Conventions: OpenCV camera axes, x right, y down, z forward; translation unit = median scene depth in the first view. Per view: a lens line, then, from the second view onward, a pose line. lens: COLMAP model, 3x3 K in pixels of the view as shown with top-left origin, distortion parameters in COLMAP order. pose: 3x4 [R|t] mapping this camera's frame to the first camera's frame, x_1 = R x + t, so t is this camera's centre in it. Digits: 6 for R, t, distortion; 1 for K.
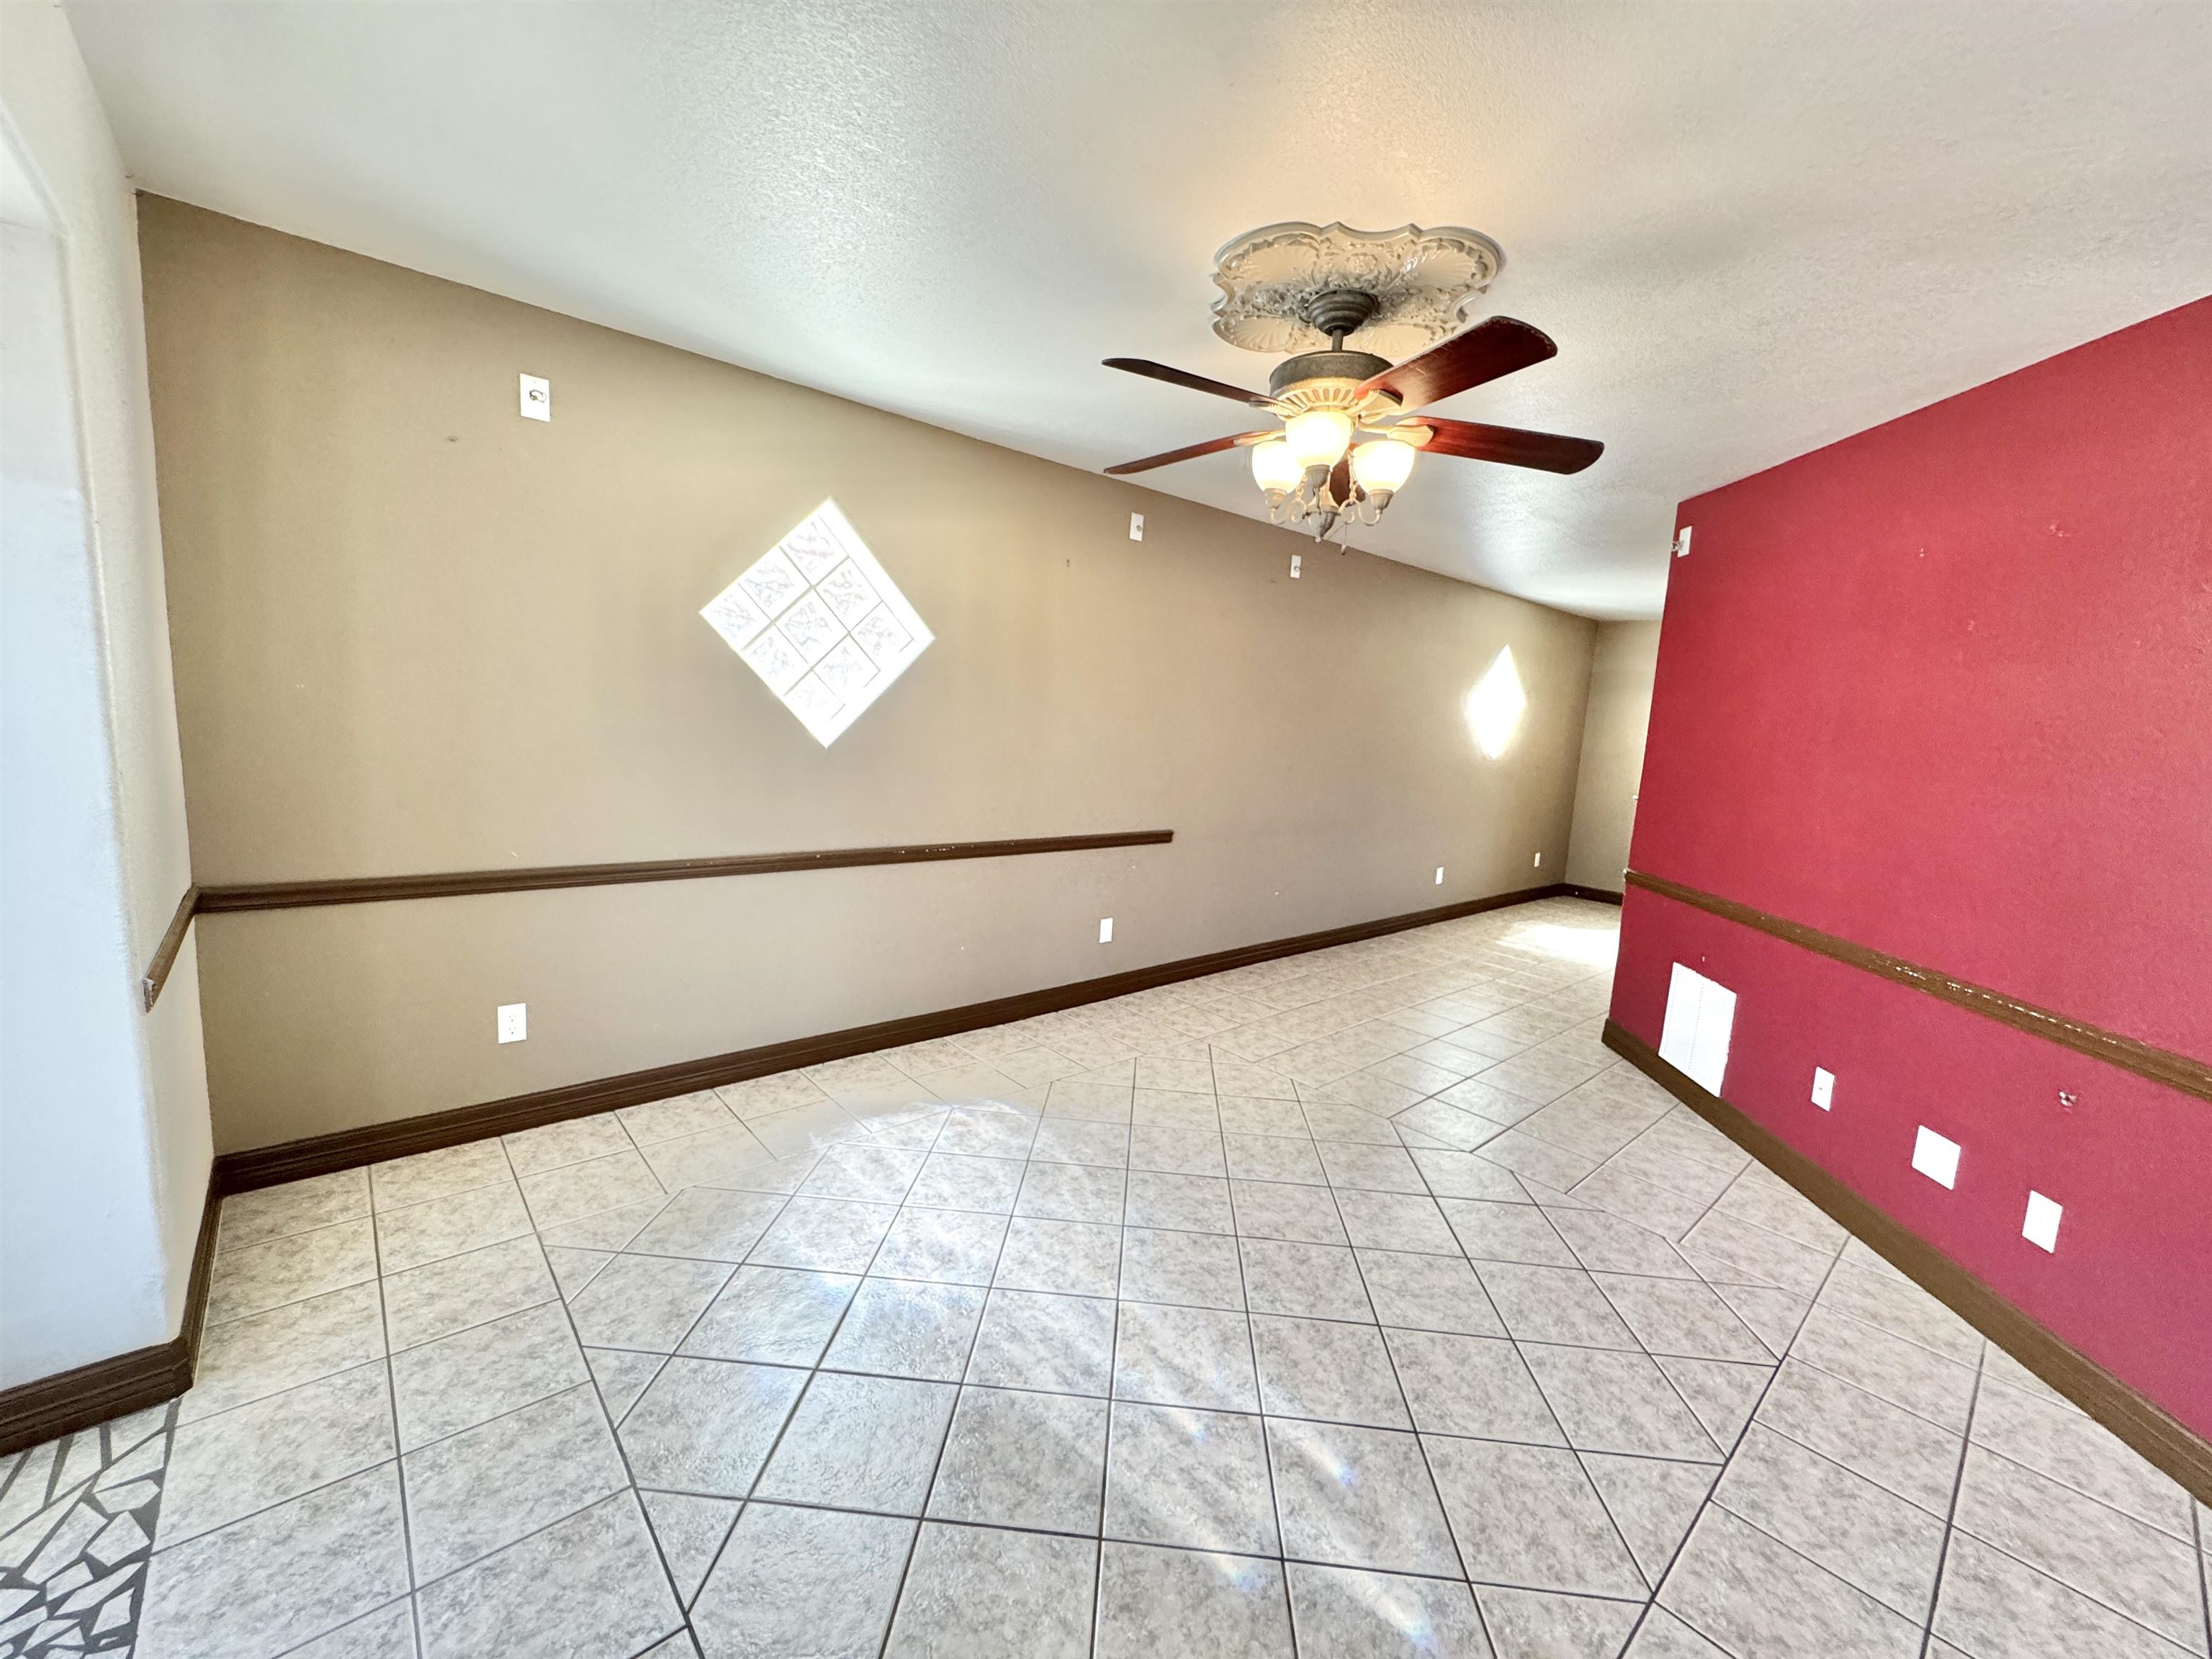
lens RADIAL K [[883.8, 0, 1114.7], [0, 883.8, 819.7], [0, 0, 1]] dist [-0.002434, -0.000346]
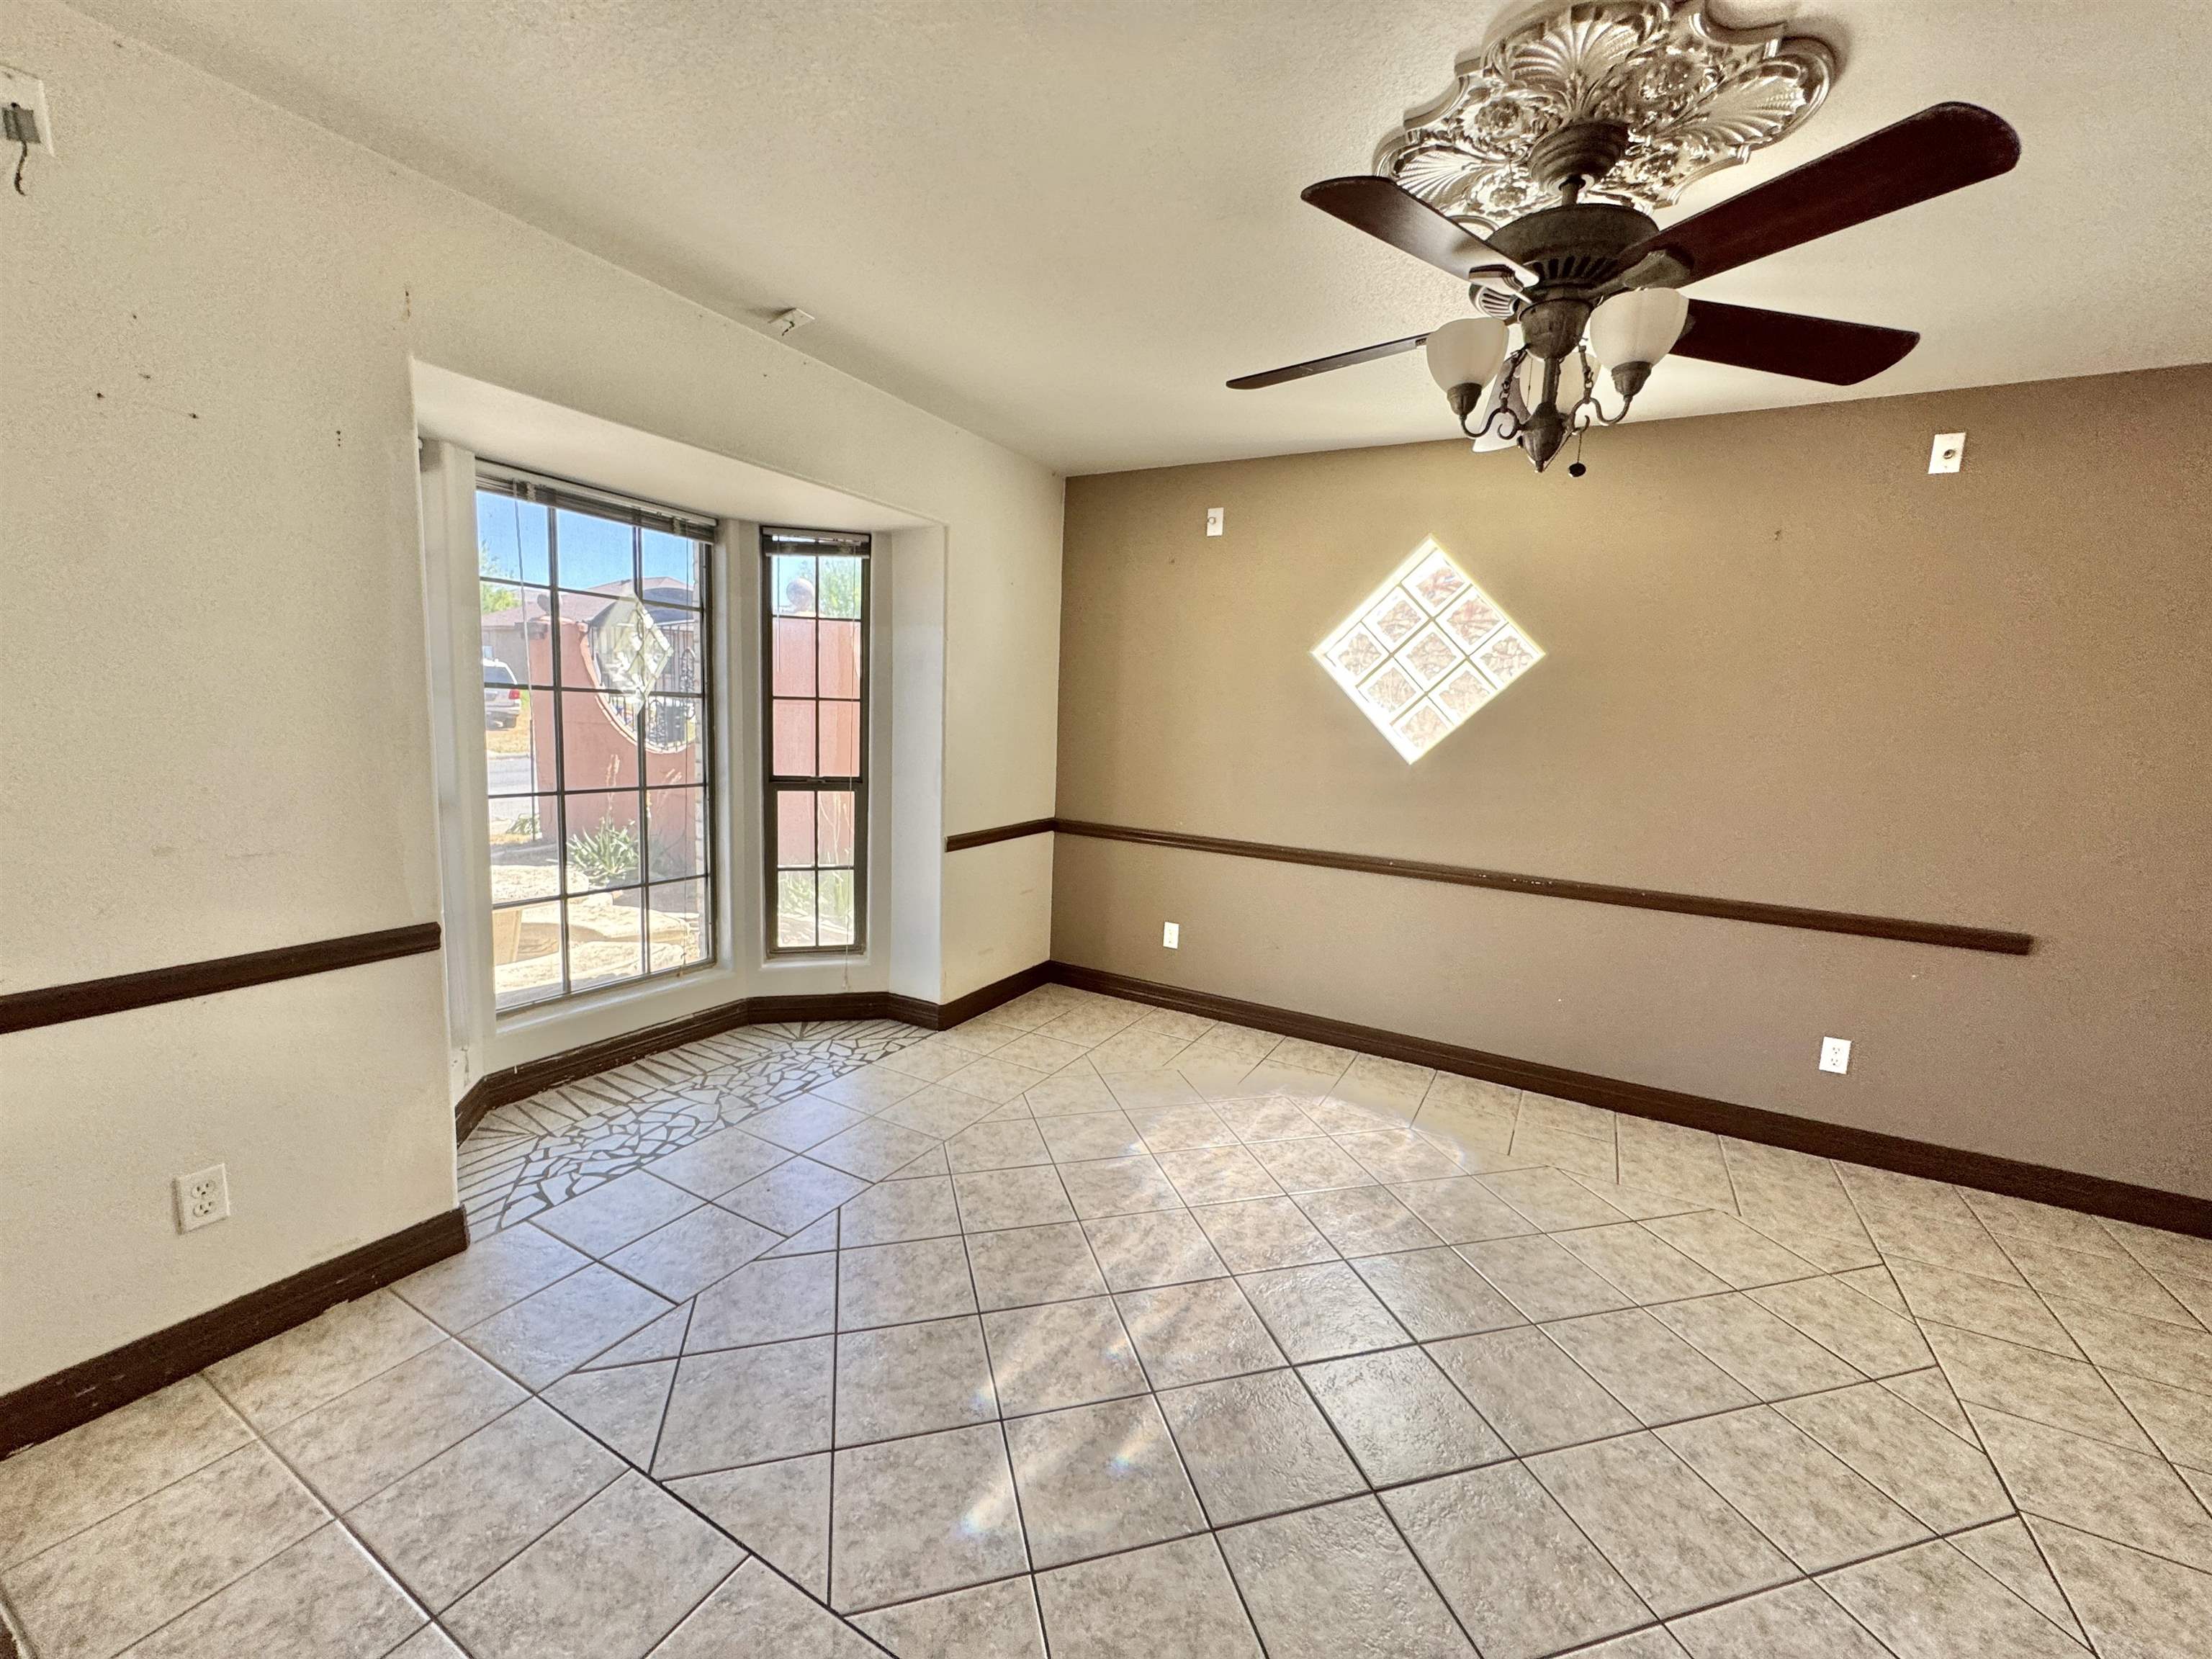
lens RADIAL K [[886.4, 0, 1104.7], [0, 886.4, 822.7], [0, 0, 1]] dist [-0.003611, 0.000875]
pose [[0.331572, 0.072875, -0.940611, 0.644994], [-0.140508, 0.989707, 0.027148, 0.012412], [0.932908, 0.123162, 0.338399, 0.329838]]
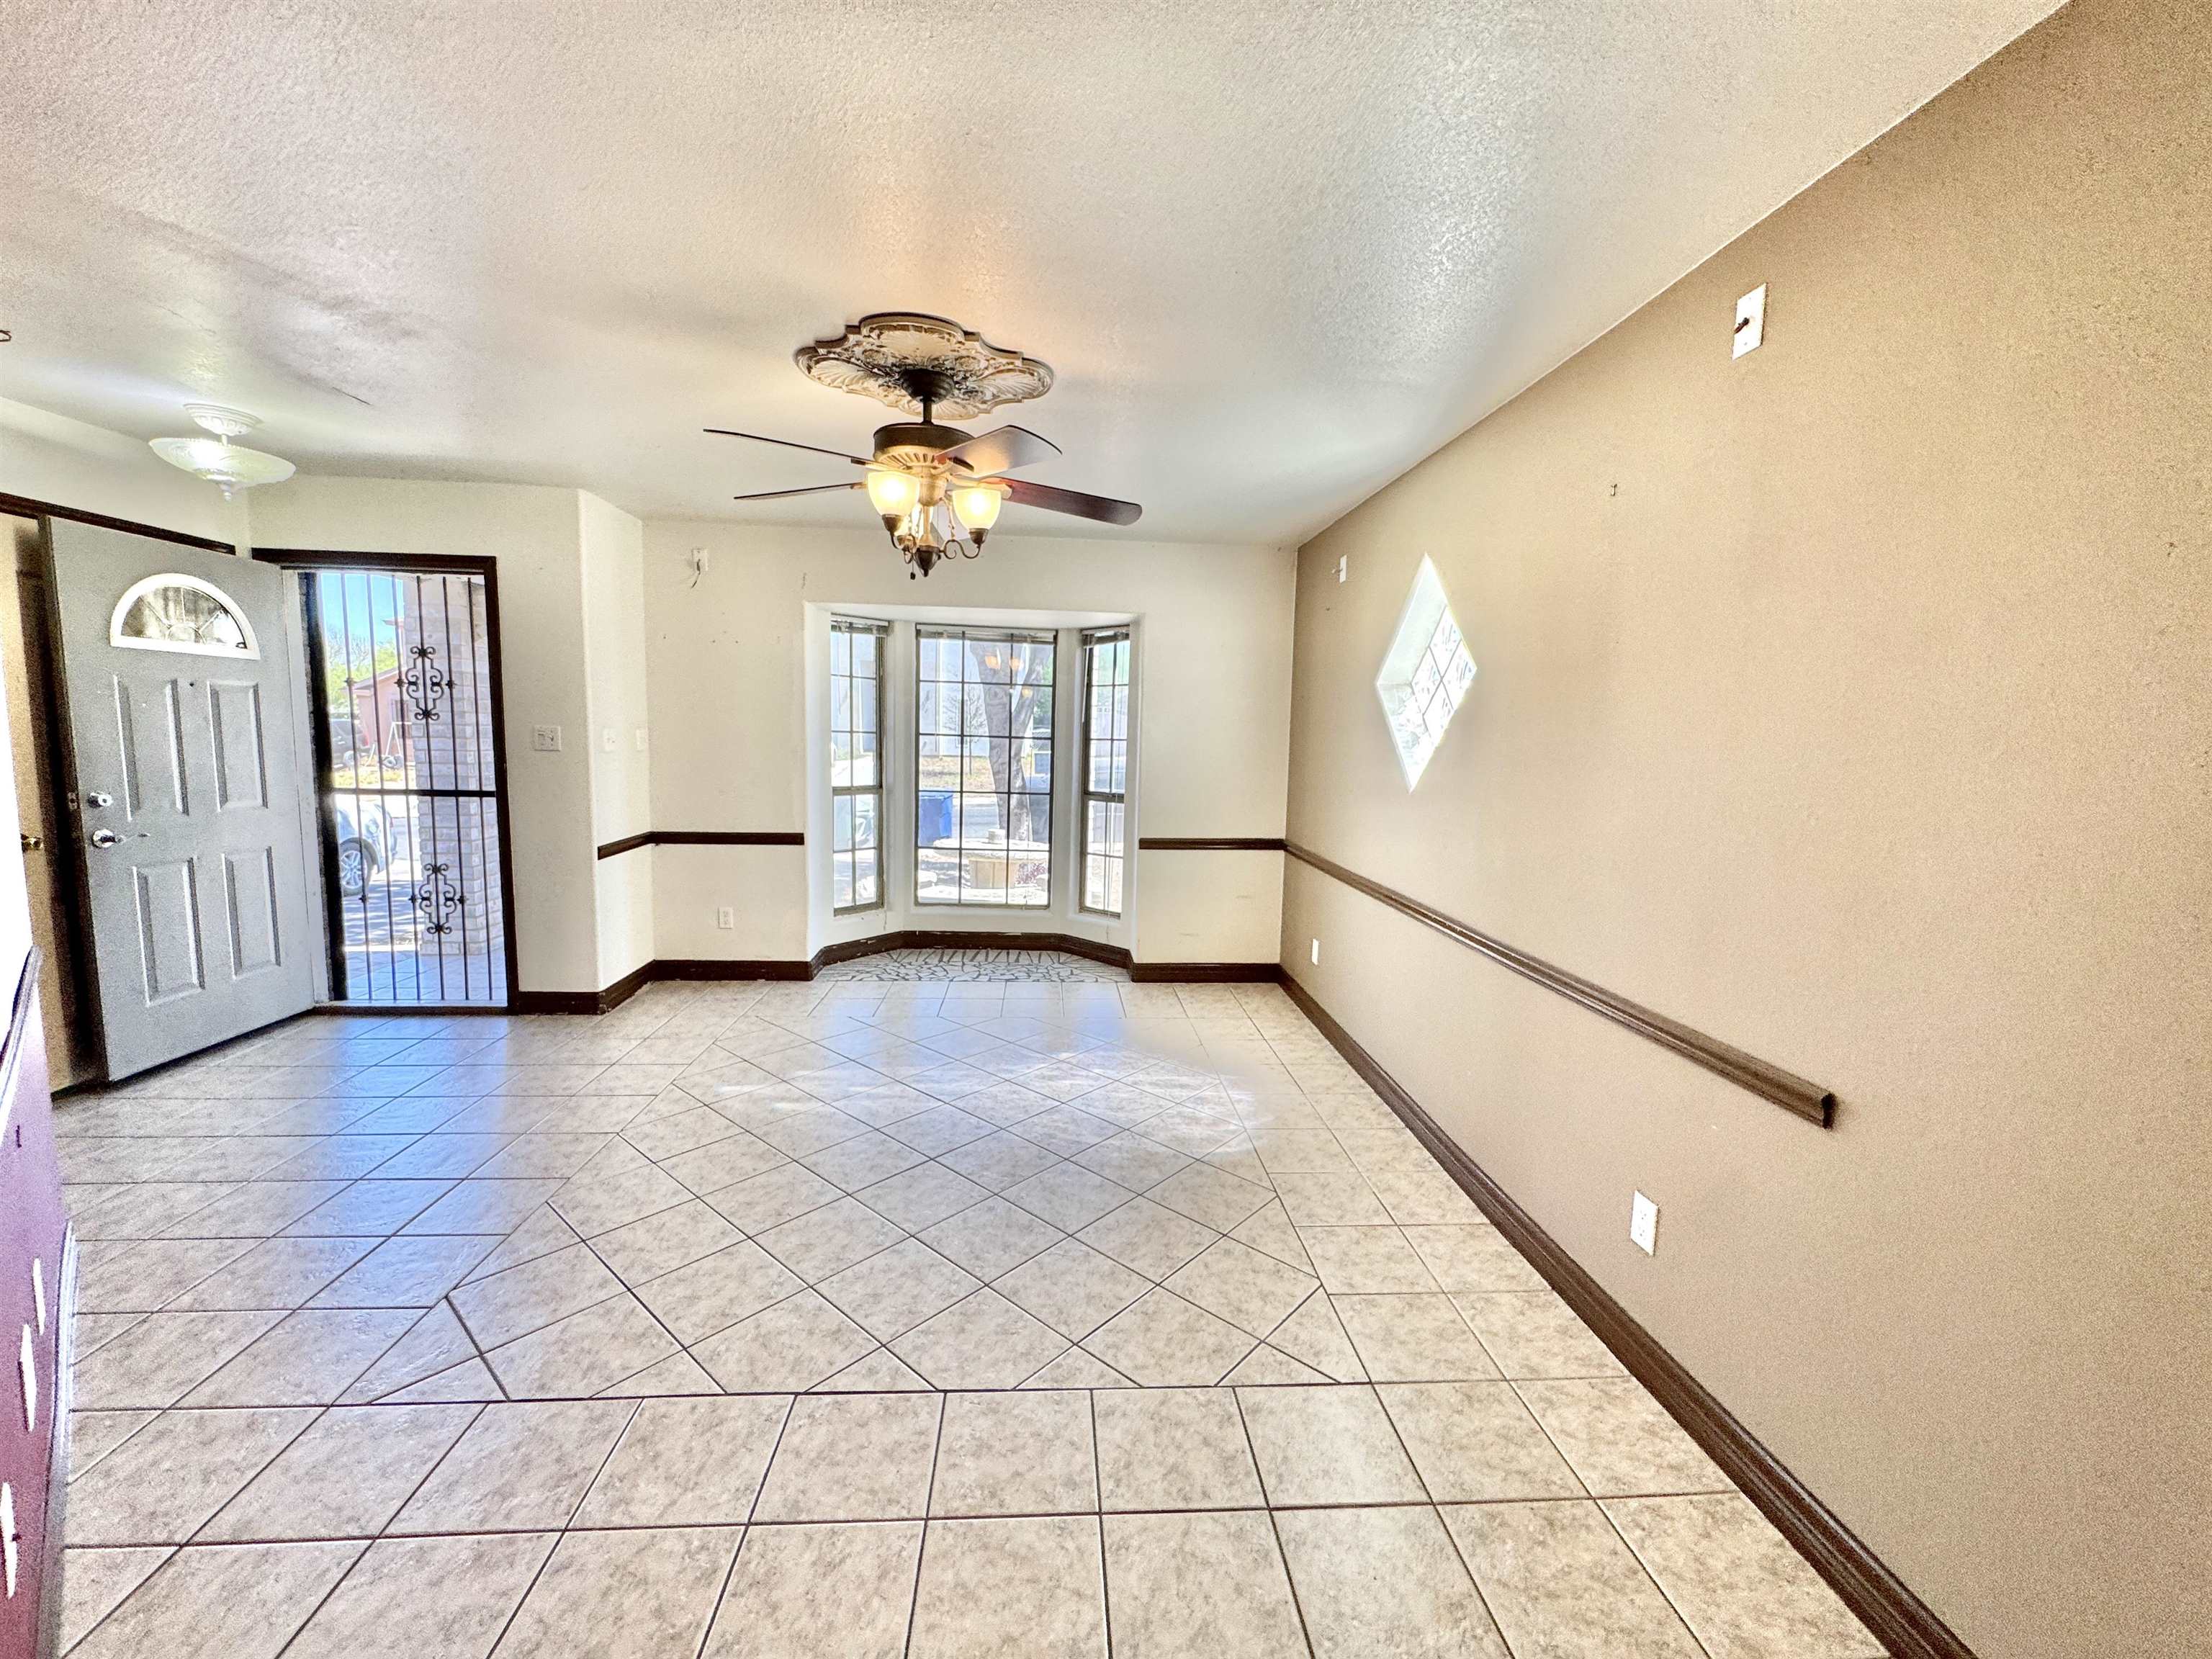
lens RADIAL K [[873.7, 0, 1106.0], [0, 873.7, 829.5], [0, 0, 1]] dist [-0.000519, 0.000163]
pose [[-0.605025, 0.010321, -0.796140, 0.780893], [-0.161796, 0.977460, 0.135628, -0.138291], [0.779594, 0.210870, -0.589717, 1.495583]]
